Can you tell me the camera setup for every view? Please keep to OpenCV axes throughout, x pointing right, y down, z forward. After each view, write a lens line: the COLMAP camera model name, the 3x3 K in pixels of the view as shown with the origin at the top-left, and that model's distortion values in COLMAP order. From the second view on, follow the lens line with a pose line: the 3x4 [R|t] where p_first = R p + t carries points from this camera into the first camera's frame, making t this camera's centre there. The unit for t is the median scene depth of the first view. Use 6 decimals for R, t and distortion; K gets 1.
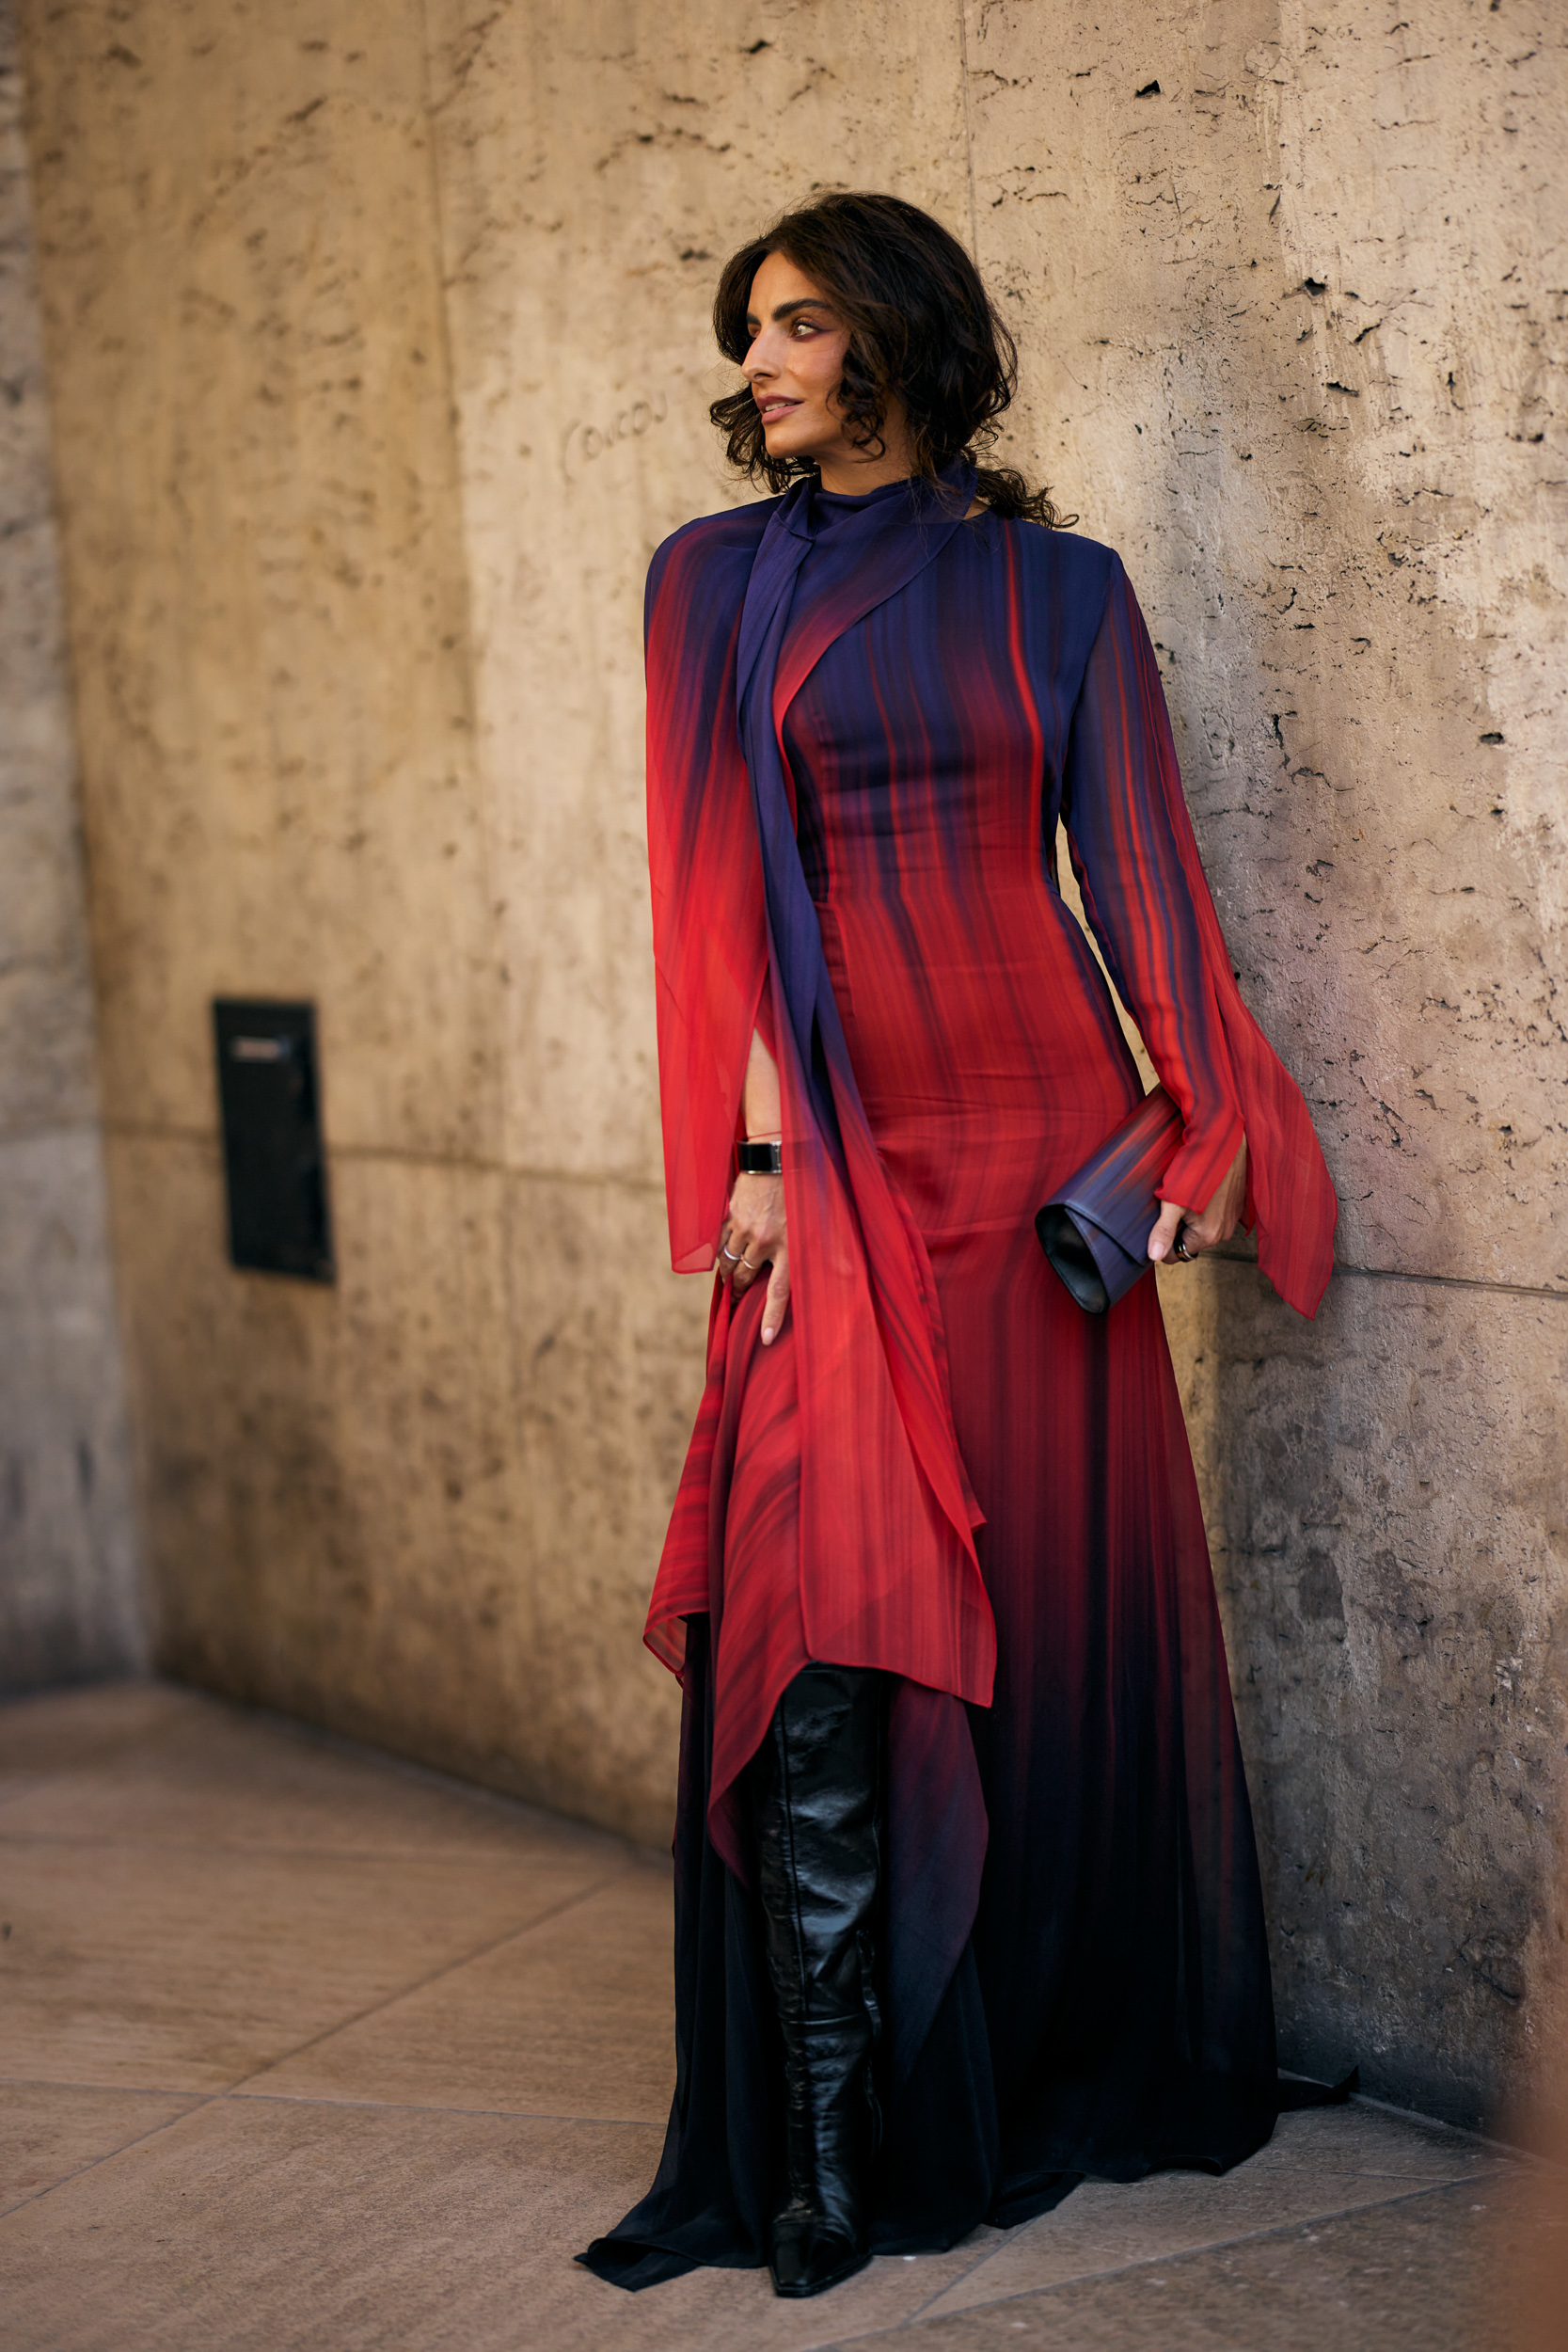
lens RADIAL K [[5737.3, 0, 786.0], [0, 5737.3, 1175.5], [0, 0, 1]] dist [0.115798, -1.057982]
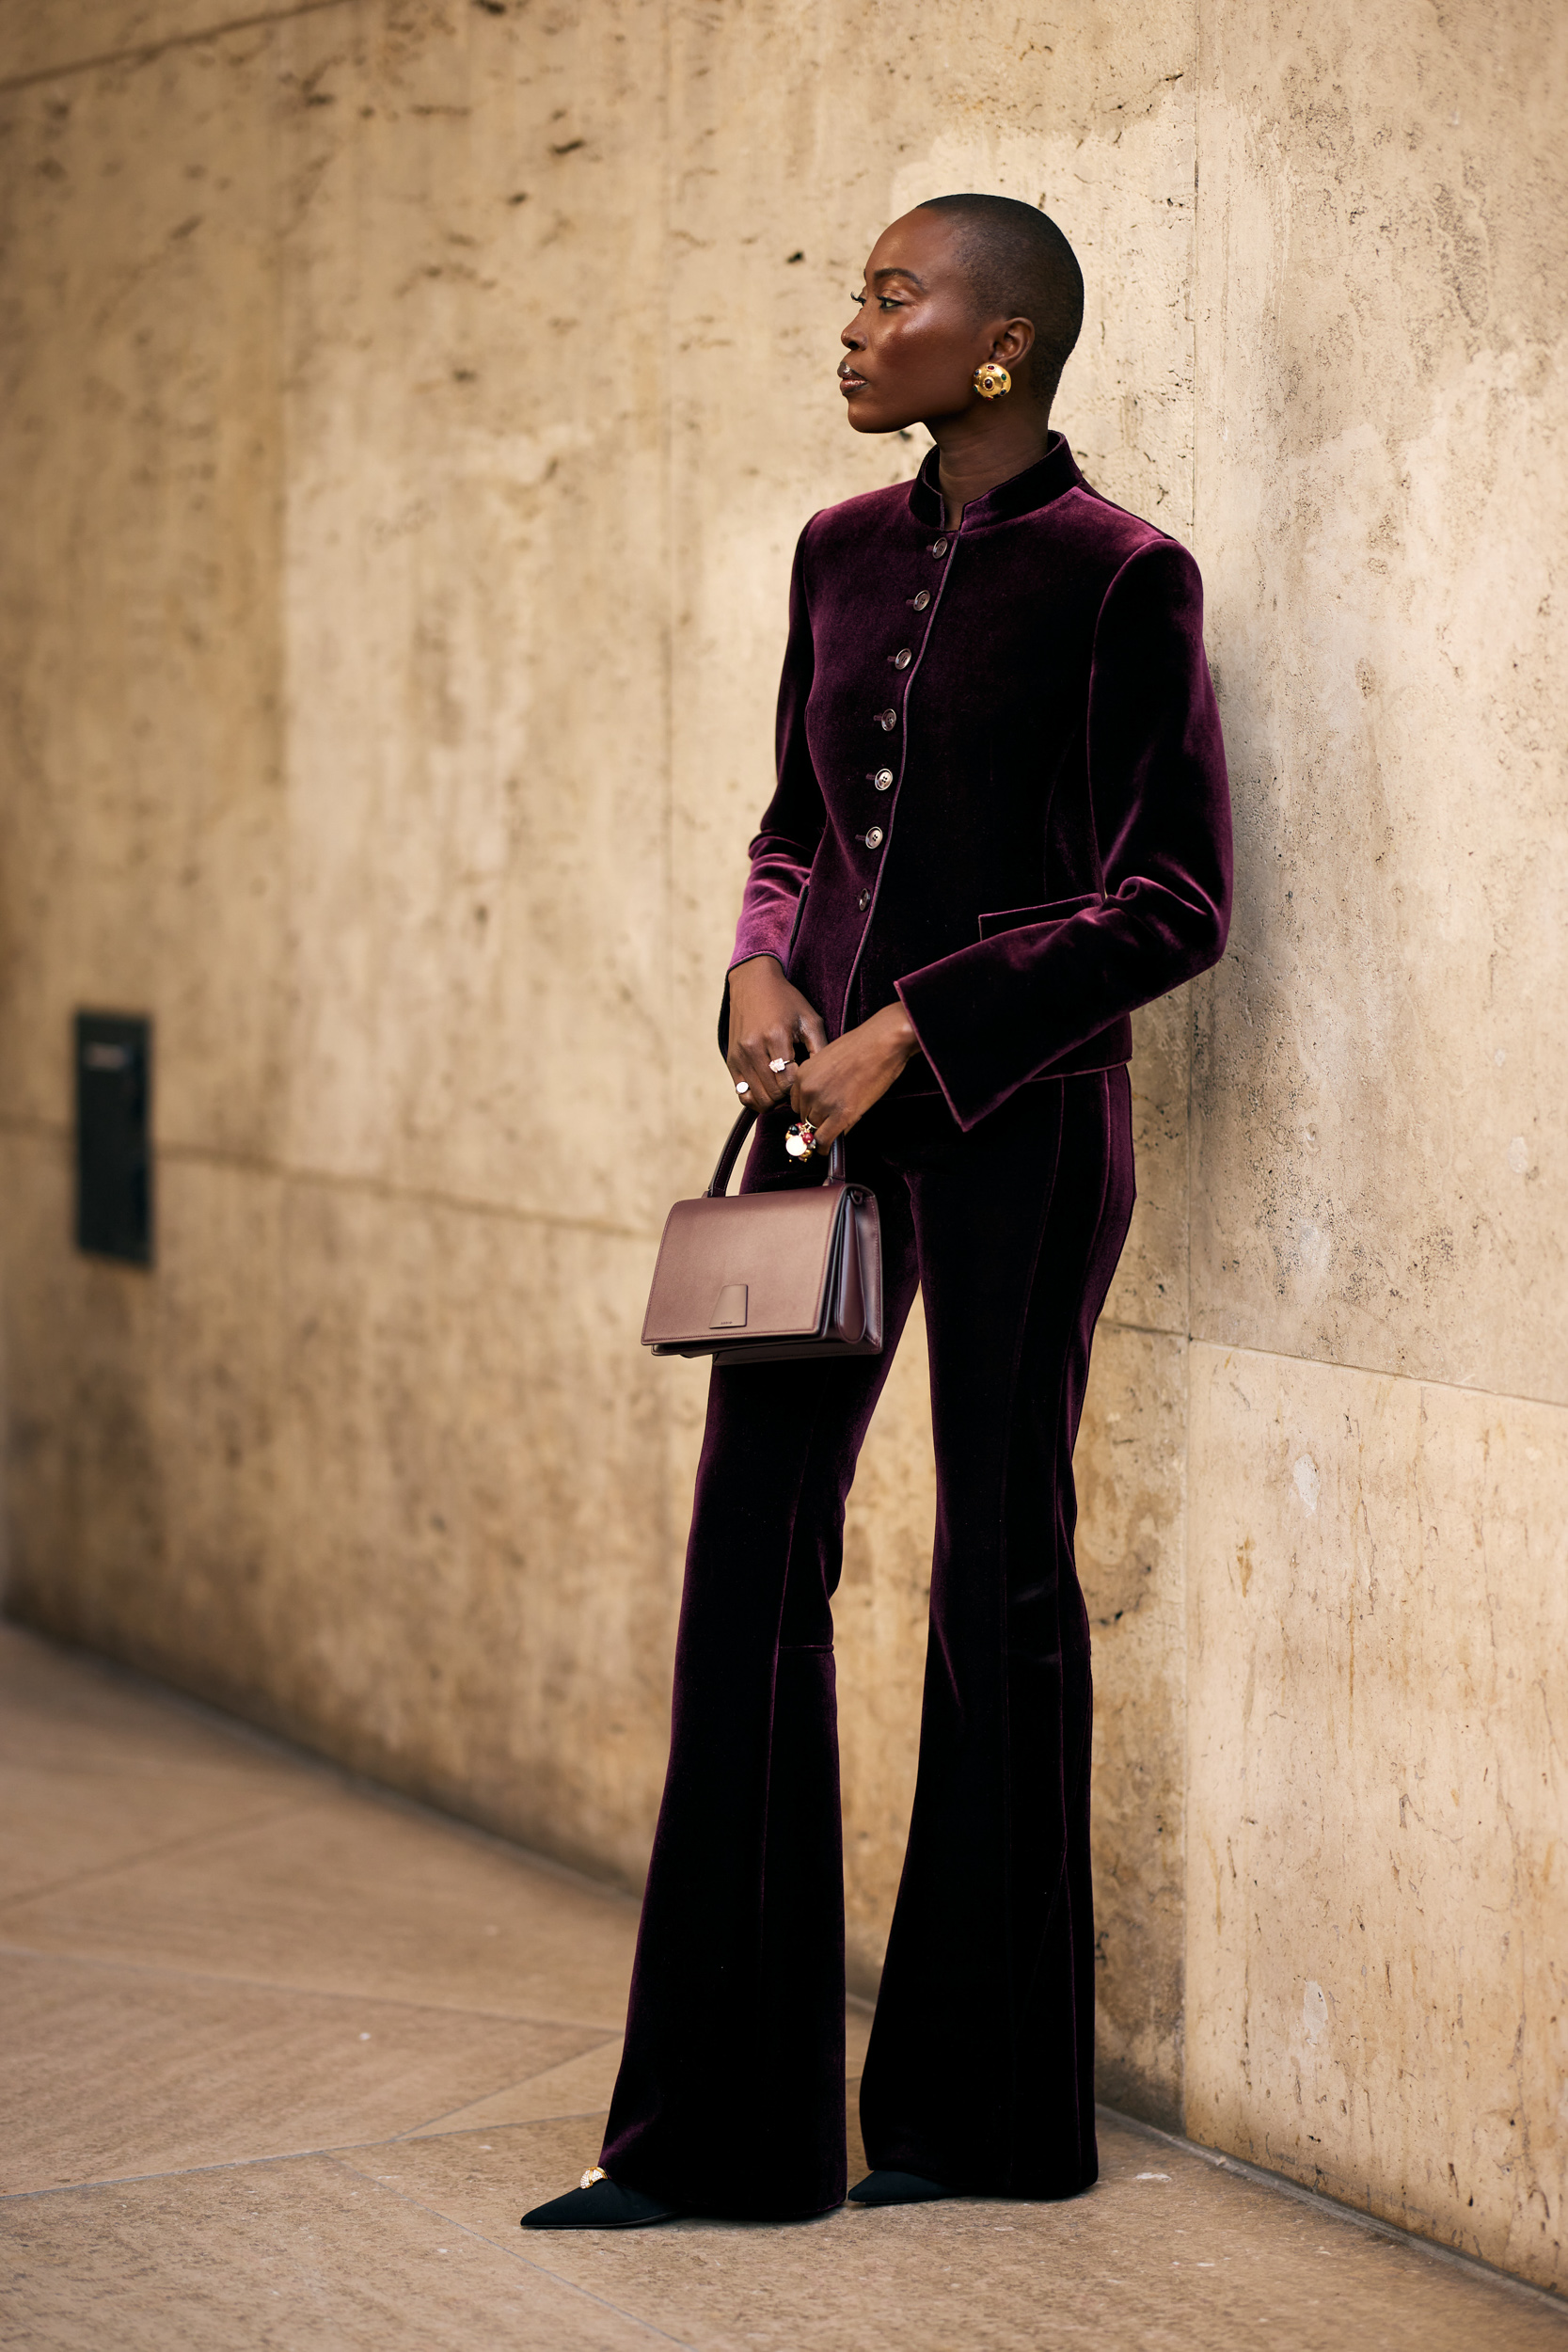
lens RADIAL K [[5775.1, 0, 784.0], [0, 5775.1, 1190.7], [0, 0, 1]] dist [0.072910, -0.460578]
pose [[0.996544, 0.066292, -0.050047, 0.127703], [-0.067160, 0.997616, -0.015877, 0.017042], [0.048875, 0.019184, 0.998621, -0.155967]]
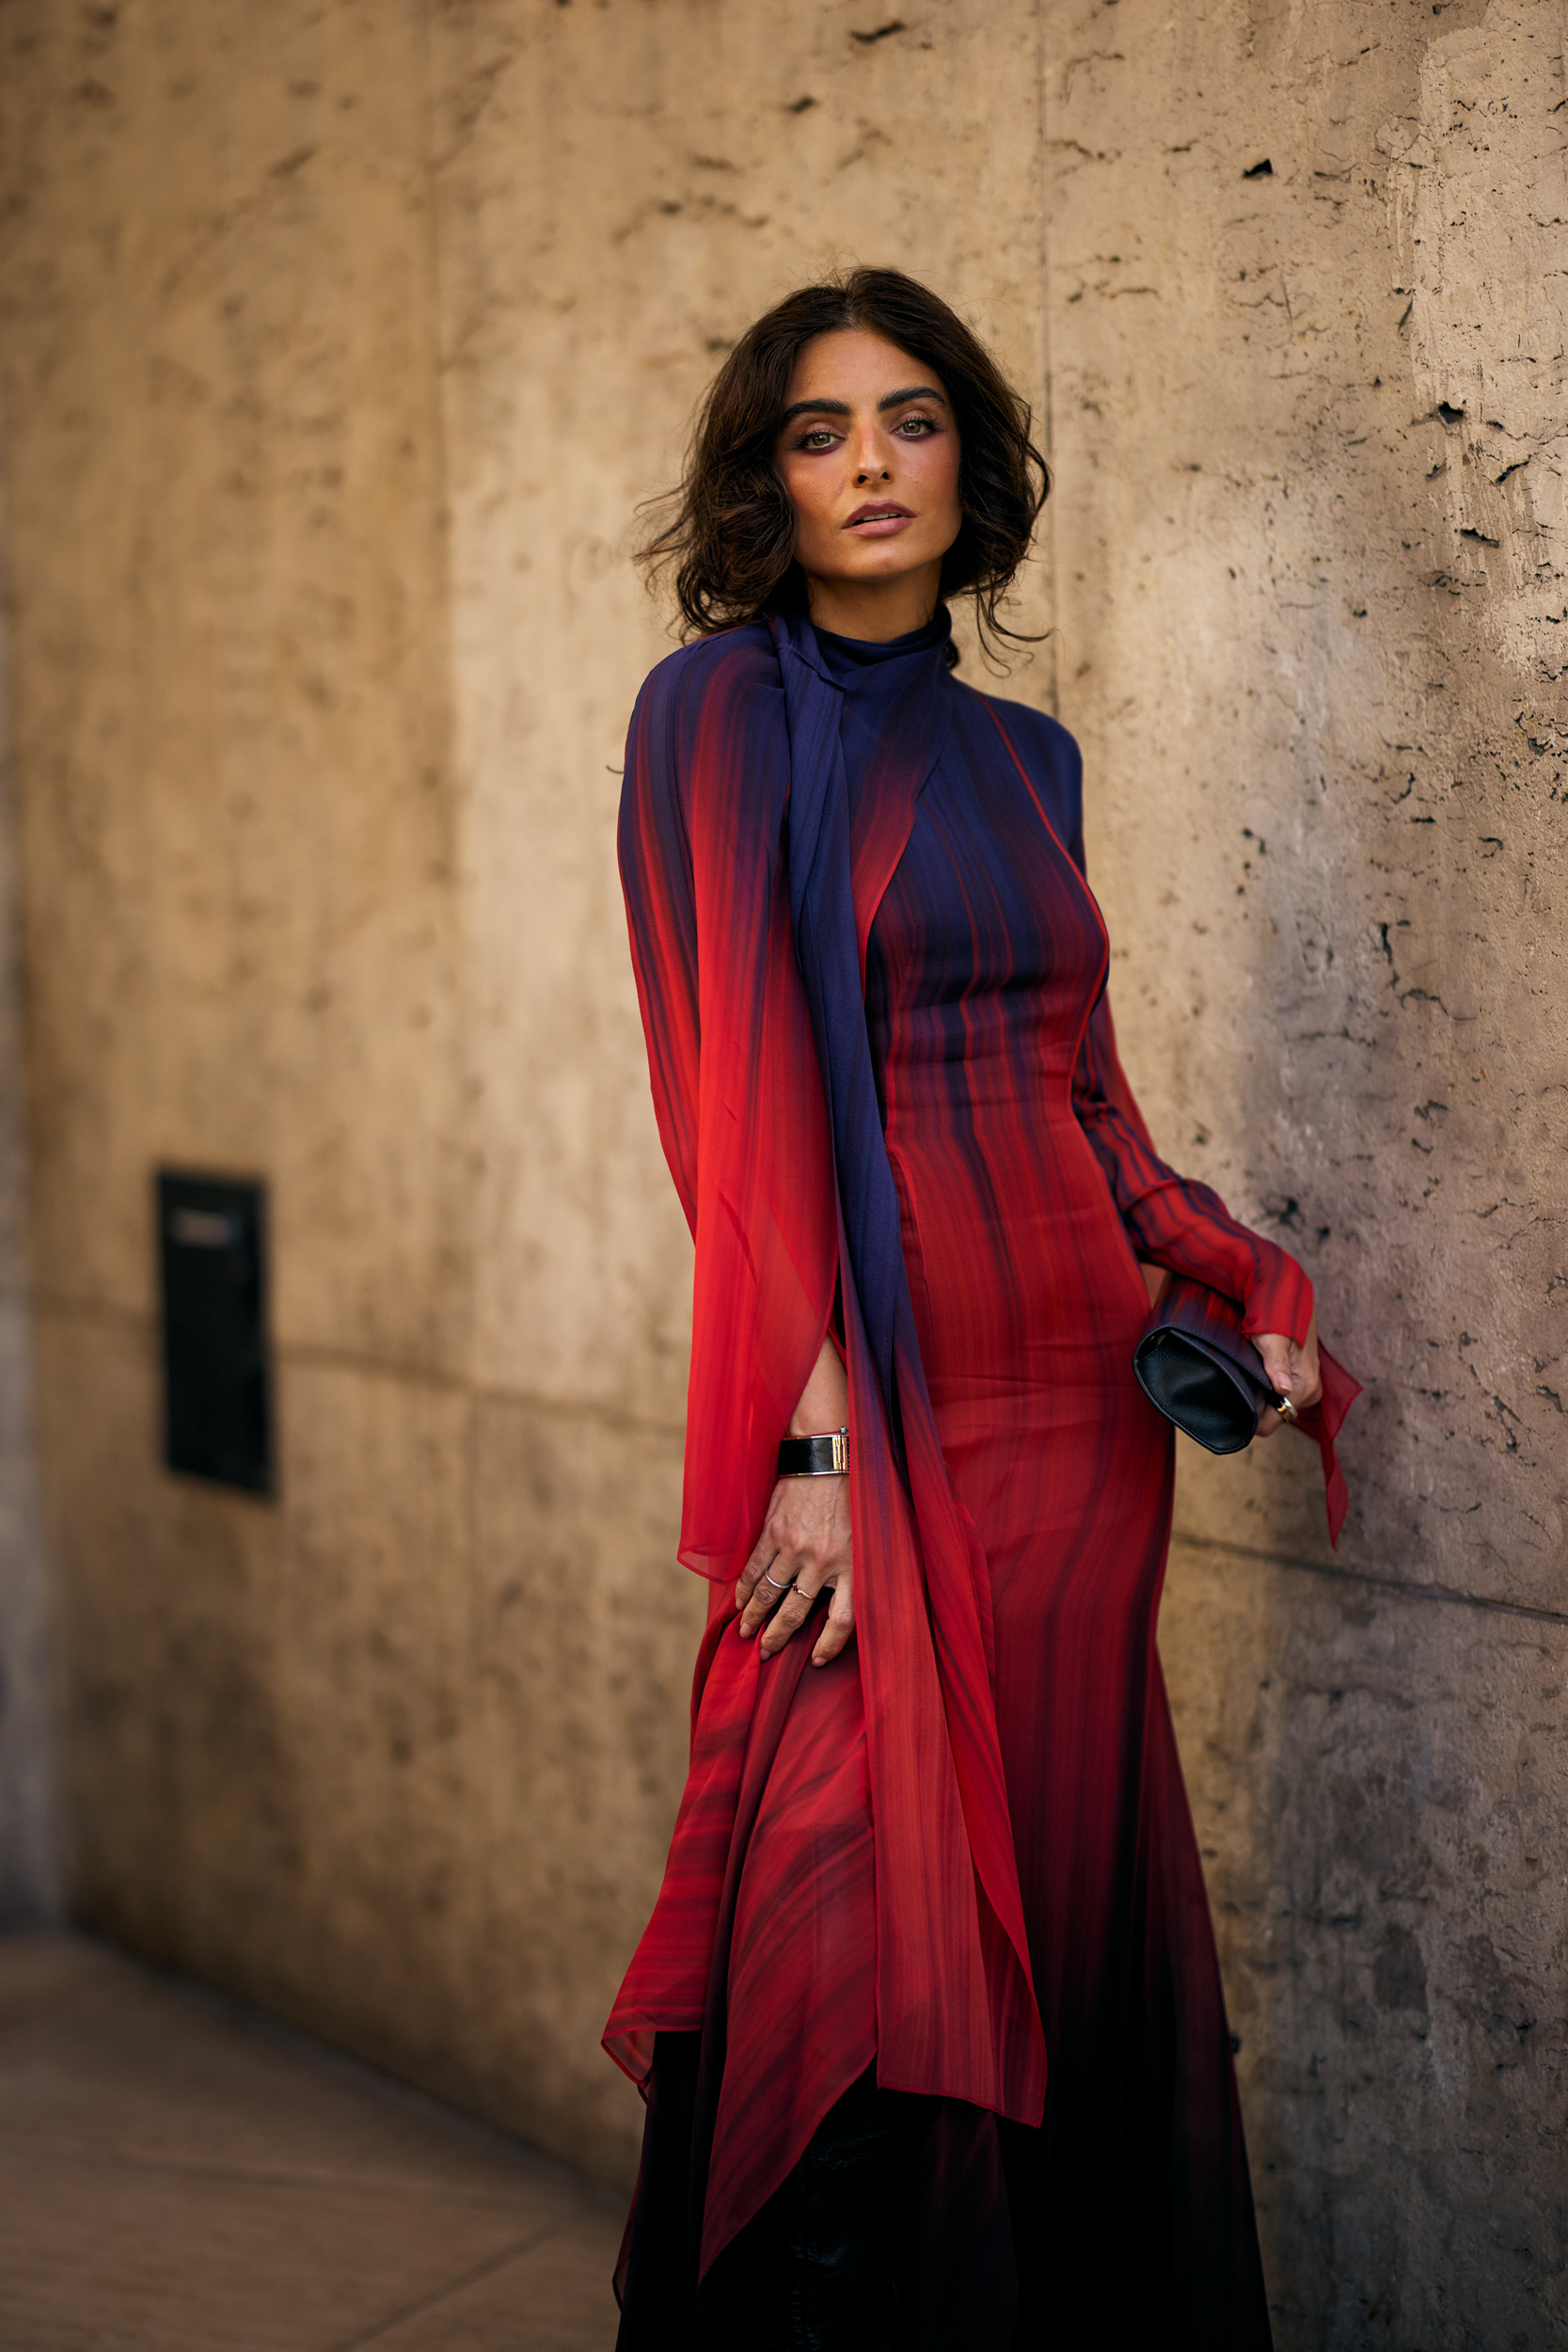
lens RADIAL K [[5775.1, 0, 784.0], [0, 5775.1, 1190.7], [0, 0, 1]] dist [0.072910, -0.460578]
pose [[0.999220, 0.037318, -0.012915, 0.010188], [-0.037458, 0.999240, -0.010787, -0.028018], [0.012502, 0.011262, 0.999858, 0.155693]]
